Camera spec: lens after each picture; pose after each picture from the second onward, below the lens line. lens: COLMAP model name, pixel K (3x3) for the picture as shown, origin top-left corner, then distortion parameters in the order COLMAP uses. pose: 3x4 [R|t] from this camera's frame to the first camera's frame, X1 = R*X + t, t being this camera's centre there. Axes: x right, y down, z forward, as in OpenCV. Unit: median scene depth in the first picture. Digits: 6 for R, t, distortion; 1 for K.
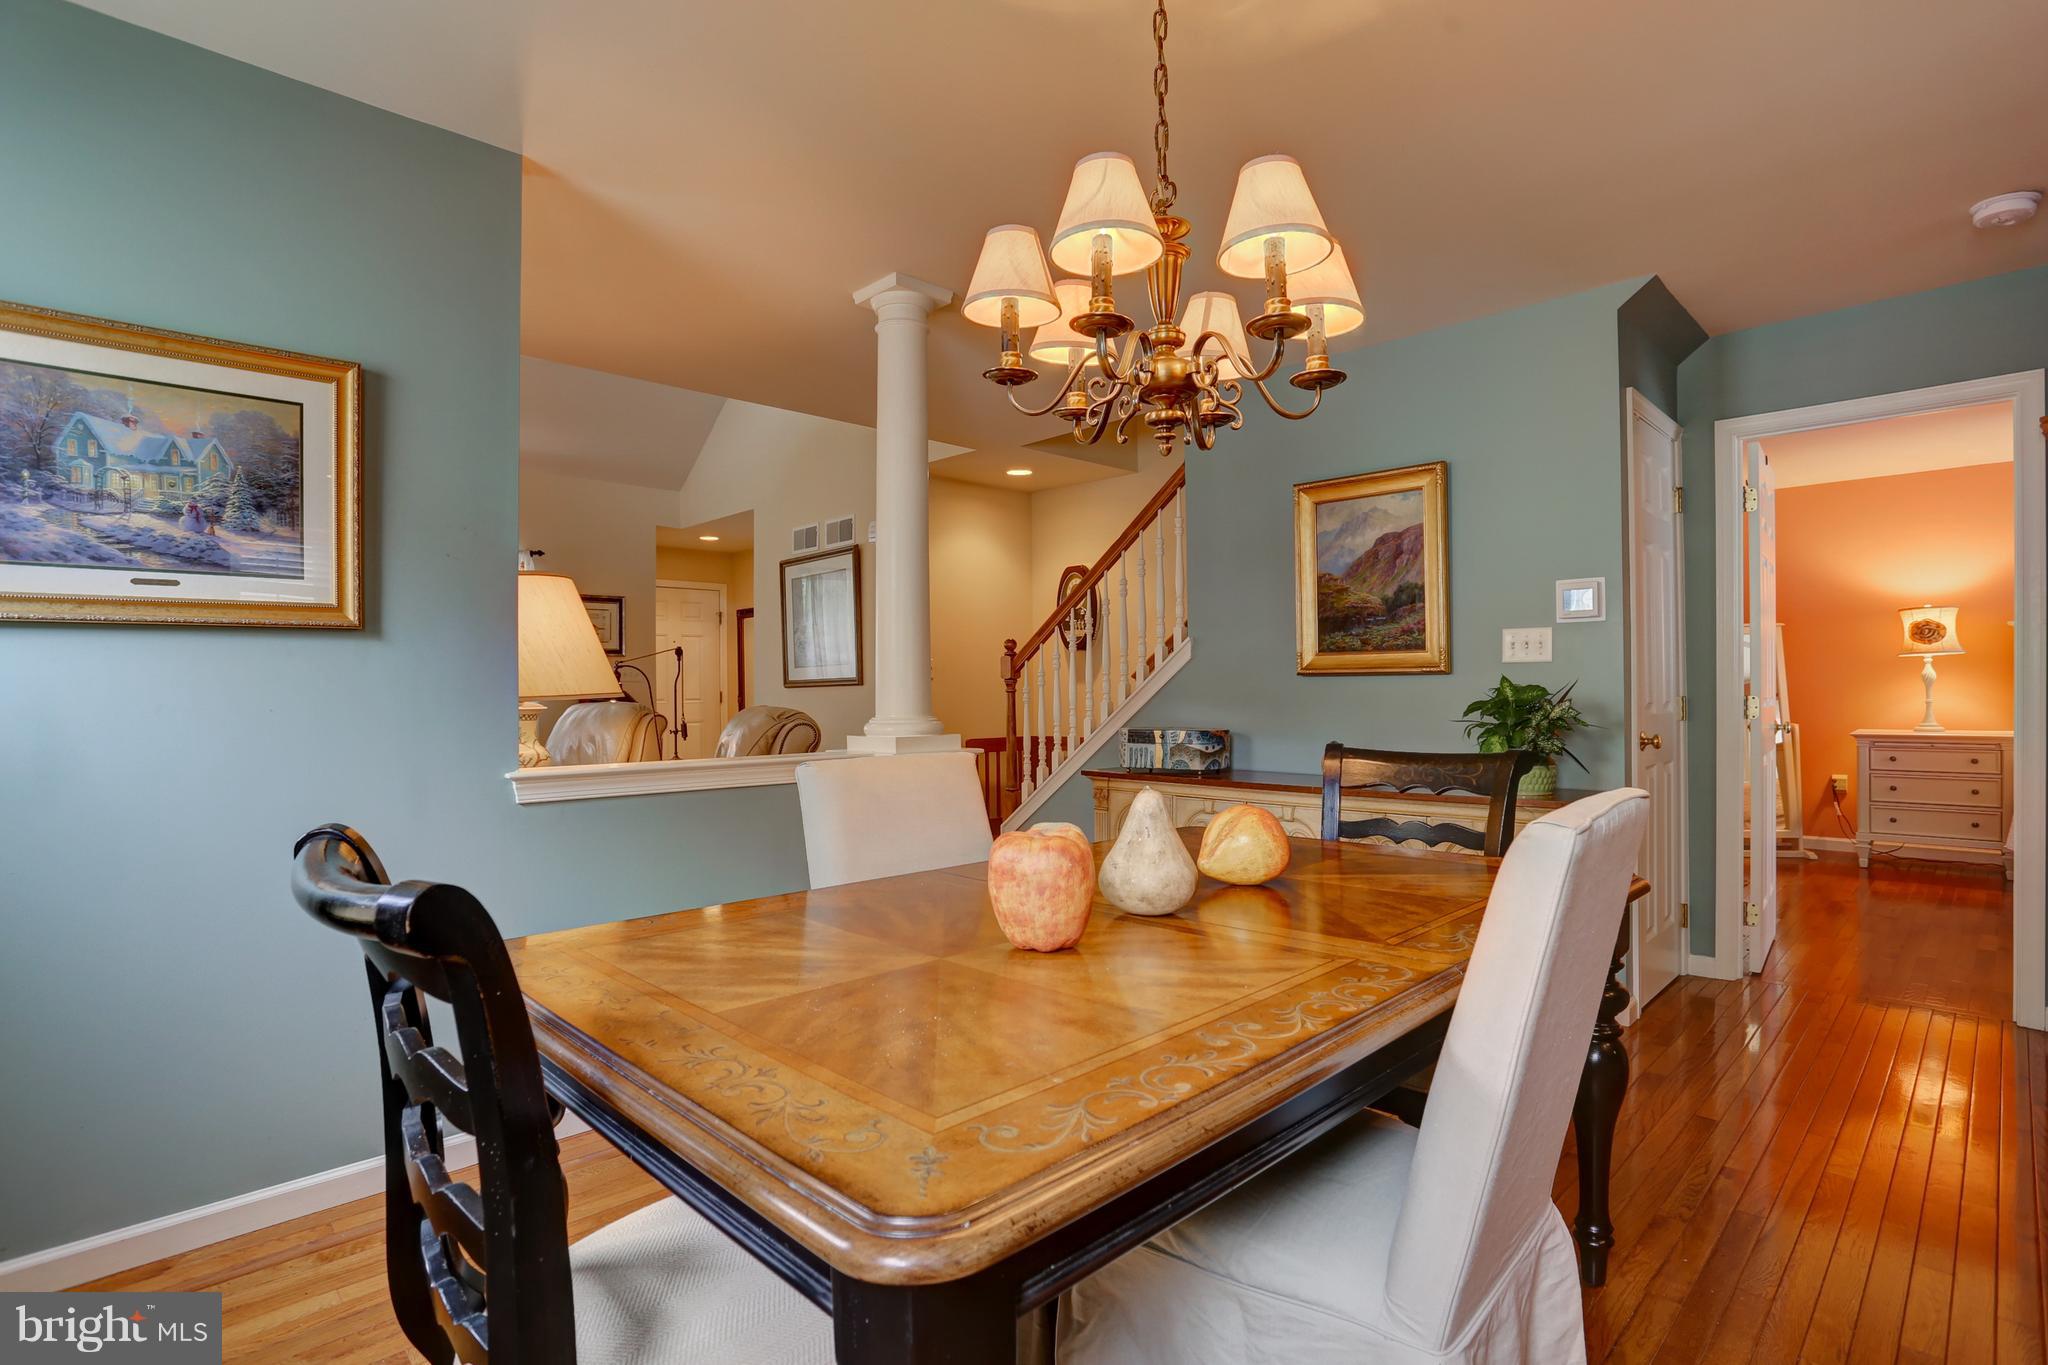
lens RADIAL K [[1008.1, 0, 1030.2], [0, 1008.1, 692.8], [0, 0, 1]] dist [-0.074924, 0.033087]
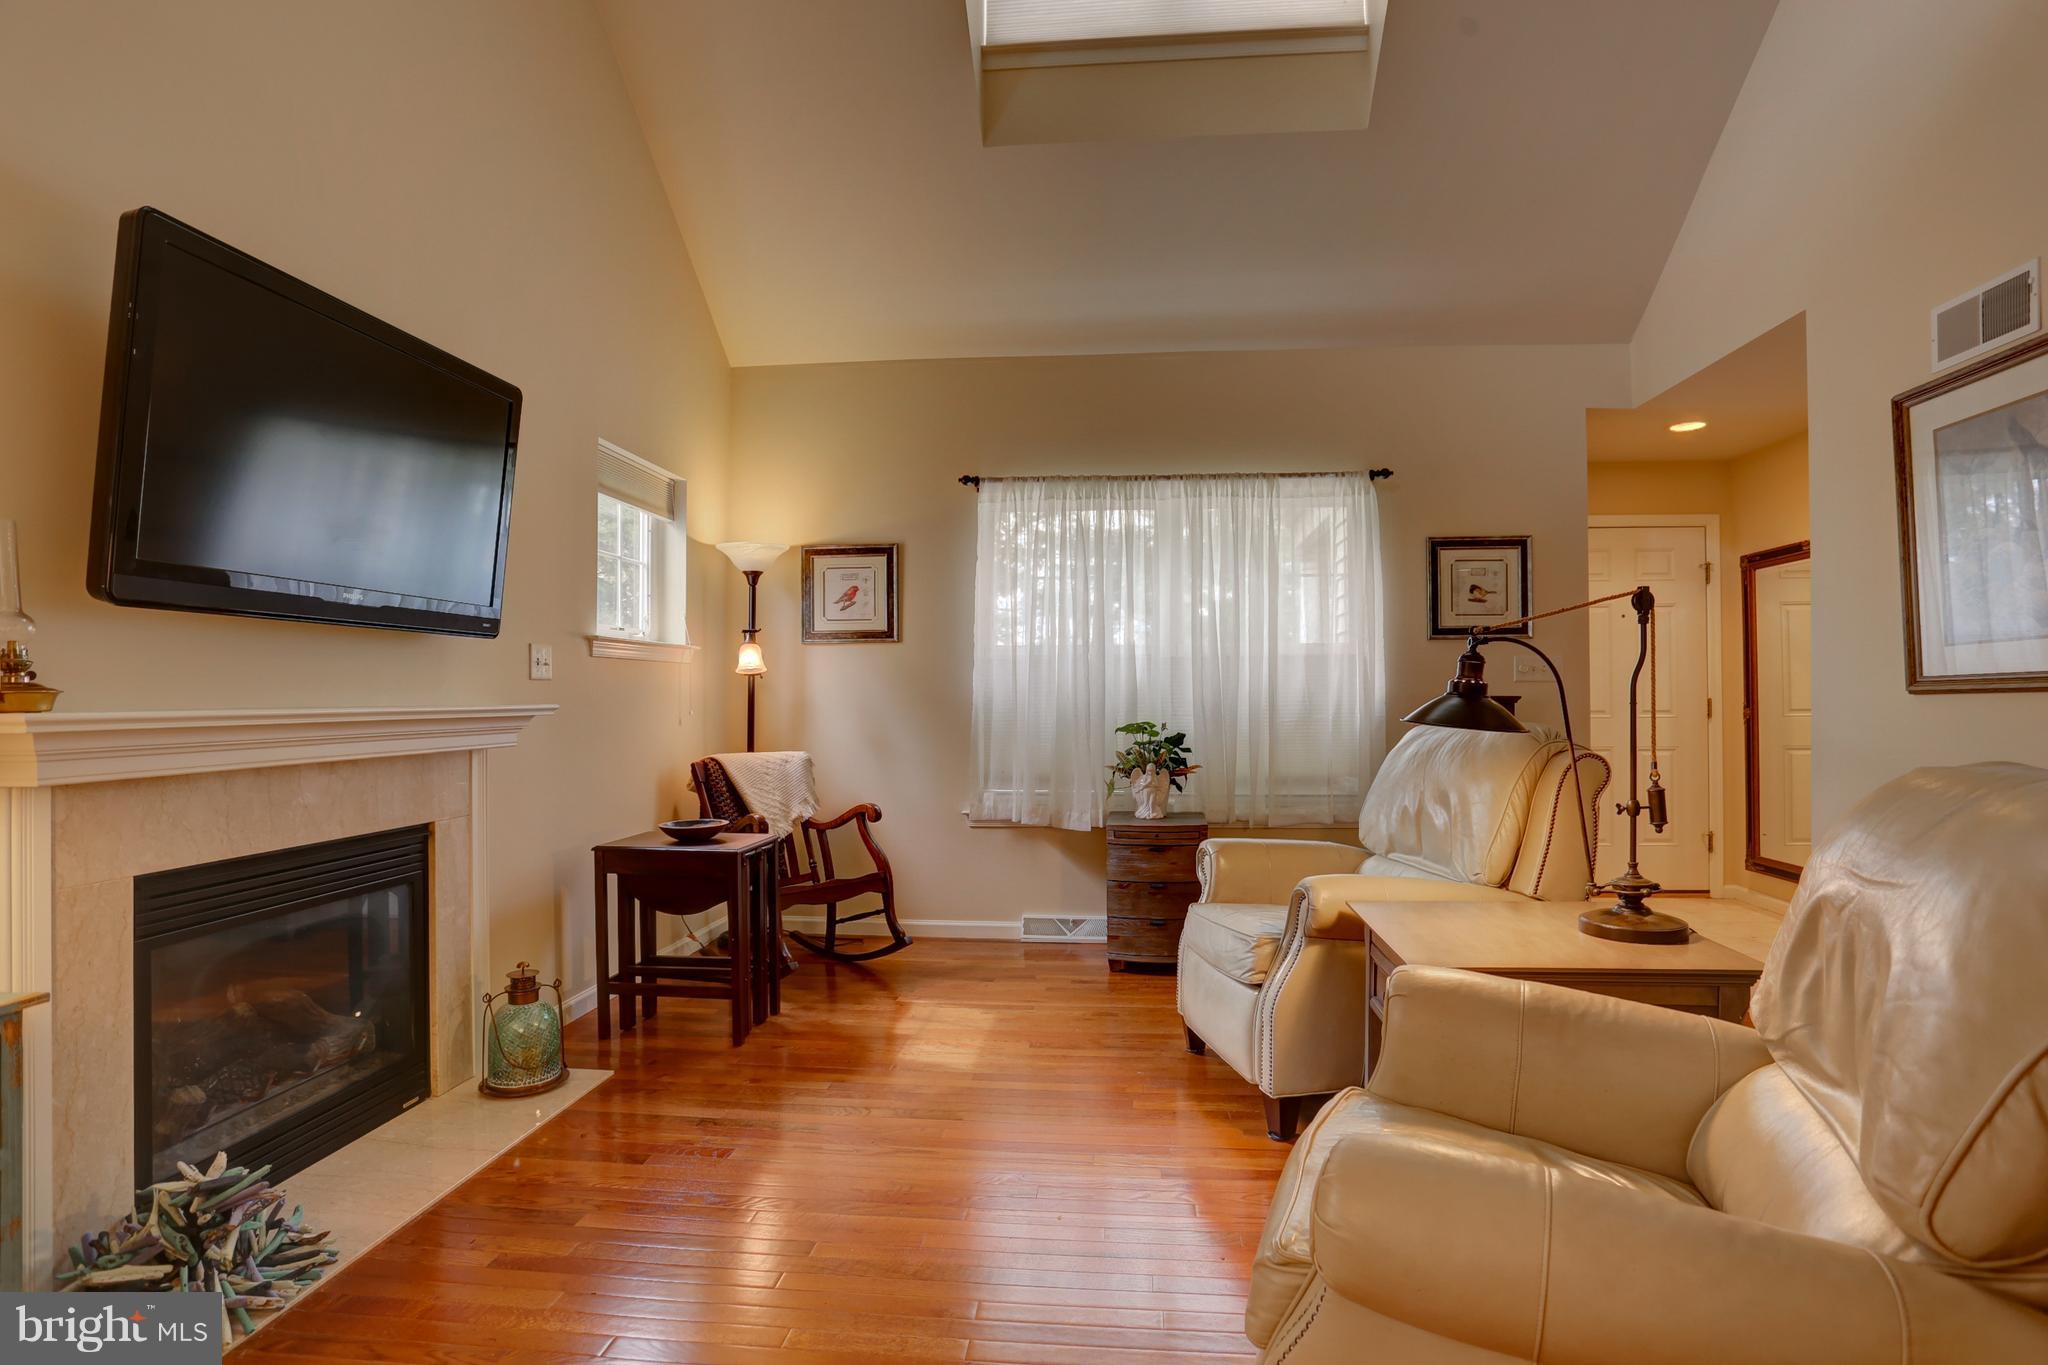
lens RADIAL K [[1005.0, 0, 1049.2], [0, 1005.0, 688.7], [0, 0, 1]] dist [-0.038163, 0.001858]
pose [[0.649554, -0.001915, -0.760313, -0.358520], [-0.004002, 0.999974, -0.005938, -0.006379], [0.760305, 0.006899, 0.649530, 0.988483]]
